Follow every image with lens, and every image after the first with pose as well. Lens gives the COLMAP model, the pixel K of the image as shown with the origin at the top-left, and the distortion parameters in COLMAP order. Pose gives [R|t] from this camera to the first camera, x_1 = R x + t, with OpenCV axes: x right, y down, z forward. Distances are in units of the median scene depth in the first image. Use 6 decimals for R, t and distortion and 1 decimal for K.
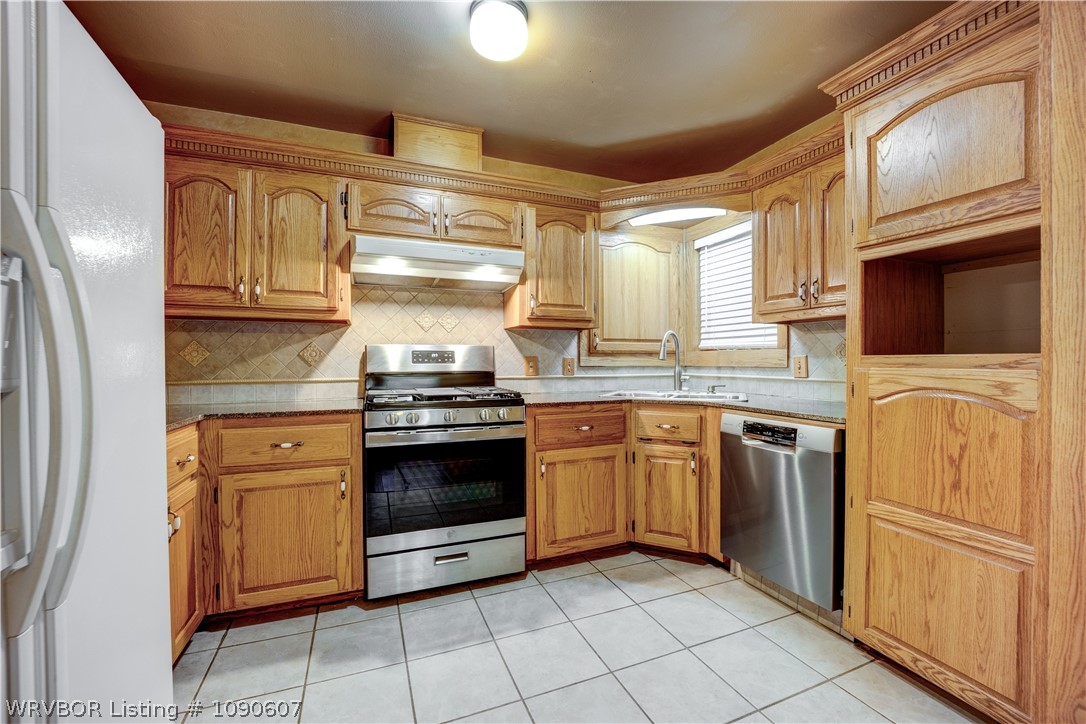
lens RADIAL K [[441.4, 0, 539.6], [0, 441.4, 364.6], [0, 0, 1]] dist [-0.022491, 0.000369]
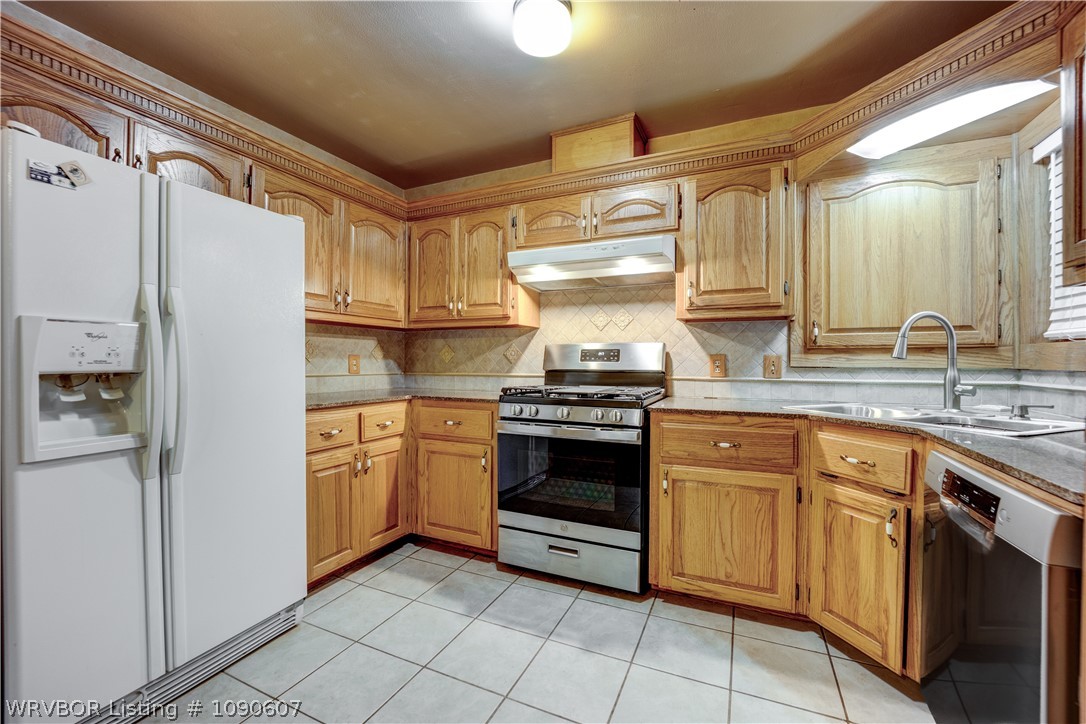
lens RADIAL K [[441.4, 0, 539.6], [0, 441.4, 364.6], [0, 0, 1]] dist [-0.022491, 0.000369]
pose [[0.683022, 0.010414, -0.730324, 0.442095], [-0.008699, 0.999943, 0.006123, -0.001234], [0.730346, 0.002171, 0.683074, 0.221145]]
